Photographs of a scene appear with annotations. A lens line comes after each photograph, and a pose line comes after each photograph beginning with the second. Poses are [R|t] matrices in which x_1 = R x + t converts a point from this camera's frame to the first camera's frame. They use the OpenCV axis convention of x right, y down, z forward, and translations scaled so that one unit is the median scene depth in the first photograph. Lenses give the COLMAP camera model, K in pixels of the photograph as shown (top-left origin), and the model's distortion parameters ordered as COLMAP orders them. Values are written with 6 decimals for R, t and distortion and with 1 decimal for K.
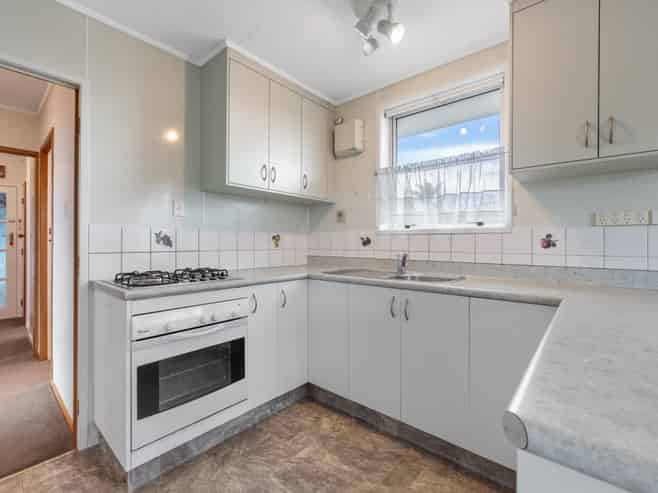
lens RADIAL K [[303.2, 0, 330.1], [0, 303.2, 243.3], [0, 0, 1]] dist [0.004671, -0.000986]
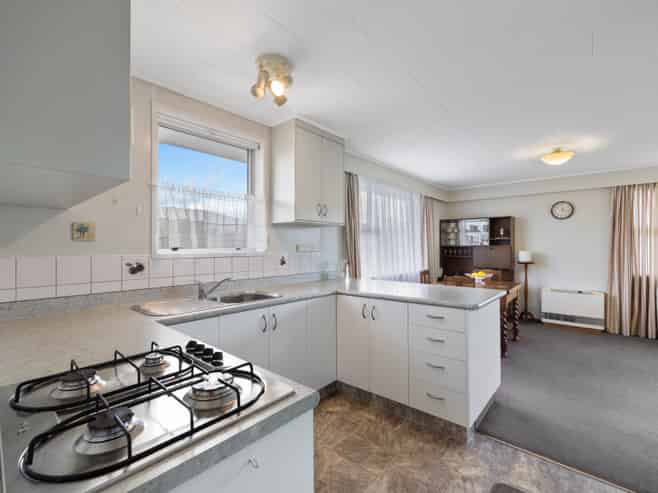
lens RADIAL K [[303.2, 0, 328.1], [0, 303.2, 248.5], [0, 0, 1]] dist [0.004671, -0.000986]
pose [[0.003378, -0.008025, 0.999962, -0.685250], [0.004108, 0.999959, 0.008011, -0.062662], [-0.999986, 0.004081, 0.003411, 0.524639]]
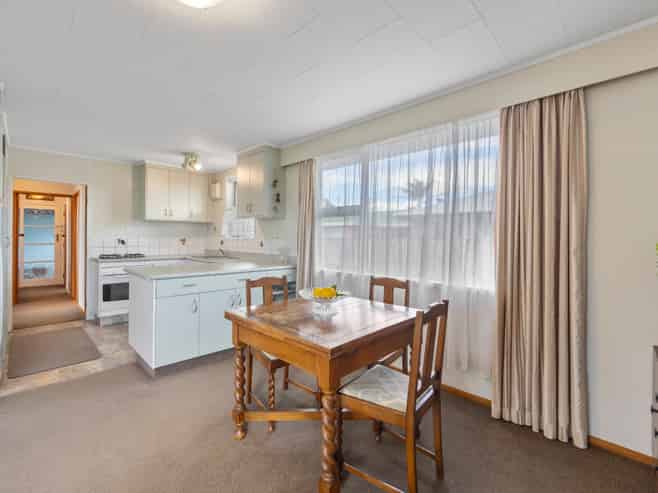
lens RADIAL K [[303.2, 0, 328.8], [0, 303.2, 242.0], [0, 0, 1]] dist [0.004671, -0.000986]
pose [[0.997764, 0.010916, -0.065936, 1.020762], [-0.010172, 0.999881, 0.011611, -0.043579], [0.066055, -0.010915, 0.997756, -1.055102]]
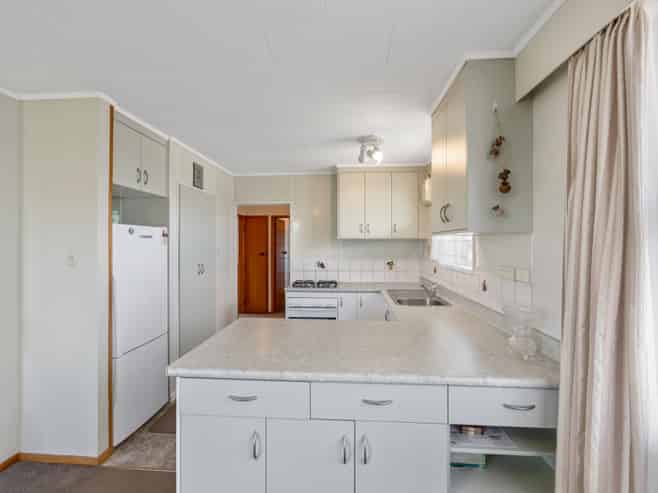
lens RADIAL K [[303.2, 0, 330.3], [0, 303.2, 245.2], [0, 0, 1]] dist [0.004671, -0.000986]
pose [[0.605691, 0.000788, -0.795699, 0.929120], [-0.000252, 1.000000, 0.000799, -0.121498], [0.795700, -0.000284, 0.605691, -0.165983]]
